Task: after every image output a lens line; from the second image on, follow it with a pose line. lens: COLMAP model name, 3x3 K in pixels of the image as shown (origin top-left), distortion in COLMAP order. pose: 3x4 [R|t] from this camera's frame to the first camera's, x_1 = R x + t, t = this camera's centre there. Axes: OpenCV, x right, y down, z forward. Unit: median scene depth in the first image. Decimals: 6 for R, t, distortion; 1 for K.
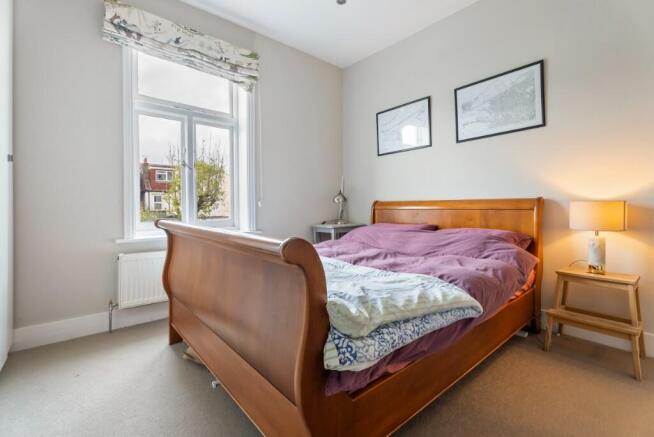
lens RADIAL K [[298.7, 0, 327.9], [0, 298.7, 215.3], [0, 0, 1]] dist [-0.000363, -0.000272]
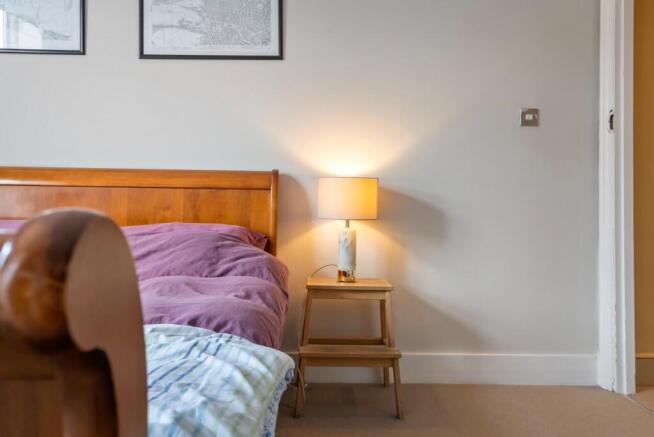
lens RADIAL K [[530.7, 0, 323.6], [0, 530.7, 187.9], [0, 0, 1]] dist [-0.003108, 0.002852]
pose [[0.612801, 0.032922, 0.789551, -0.110486], [0.002232, 0.999056, -0.043390, 0.025743], [-0.790234, 0.028352, 0.612149, 0.246606]]
